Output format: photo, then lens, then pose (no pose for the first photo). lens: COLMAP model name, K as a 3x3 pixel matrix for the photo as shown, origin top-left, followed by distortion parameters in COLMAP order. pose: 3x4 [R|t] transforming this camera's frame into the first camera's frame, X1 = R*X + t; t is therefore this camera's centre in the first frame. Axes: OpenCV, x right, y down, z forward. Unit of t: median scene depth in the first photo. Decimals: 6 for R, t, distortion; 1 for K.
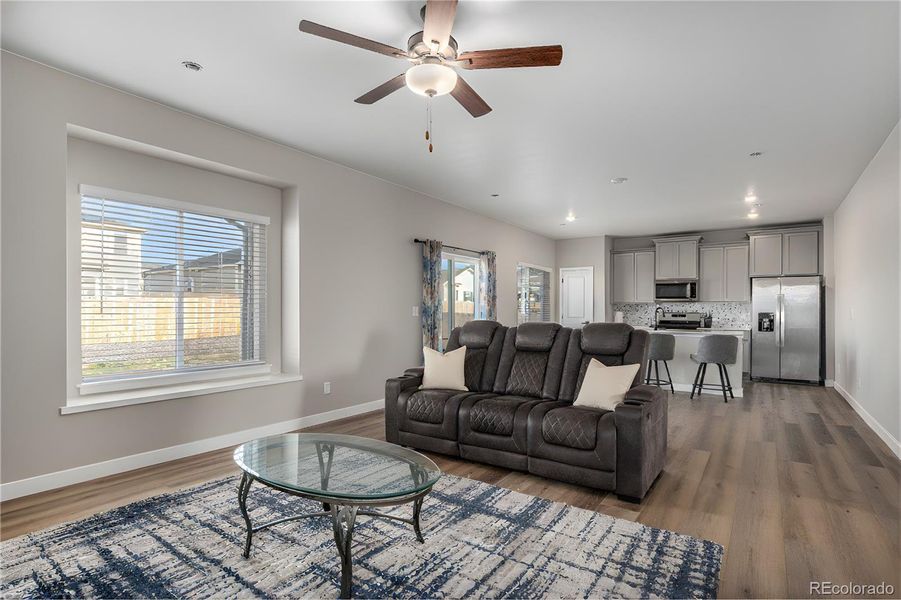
lens RADIAL K [[447.7, 0, 456.1], [0, 447.7, 308.1], [0, 0, 1]] dist [-0.018207, 0.002221]
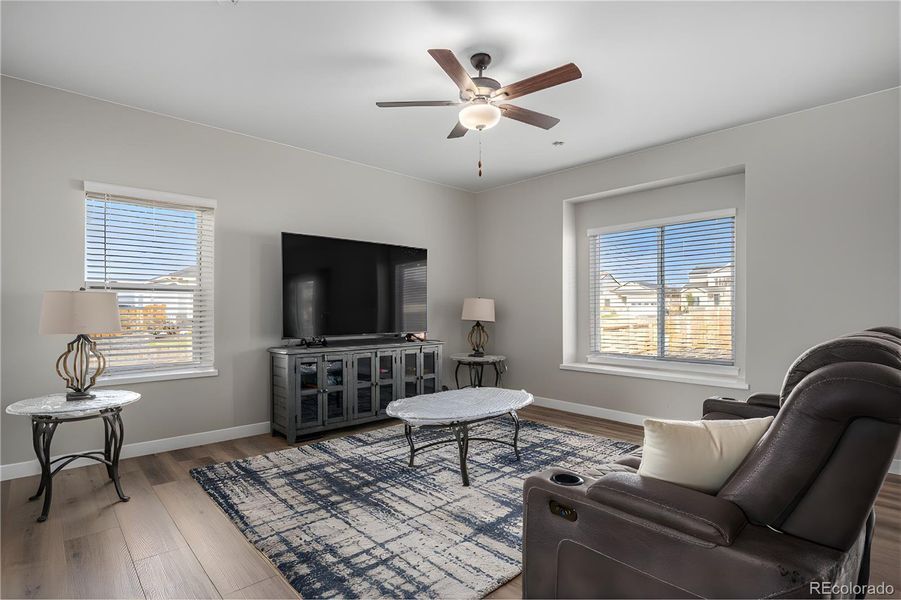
lens RADIAL K [[447.7, 0, 457.1], [0, 447.7, 307.3], [0, 0, 1]] dist [-0.018207, 0.002221]
pose [[-0.194692, -0.004705, -0.980853, 1.291873], [-0.001733, 0.999989, -0.004453, 0.012035], [0.980863, 0.000833, -0.194697, 1.319444]]
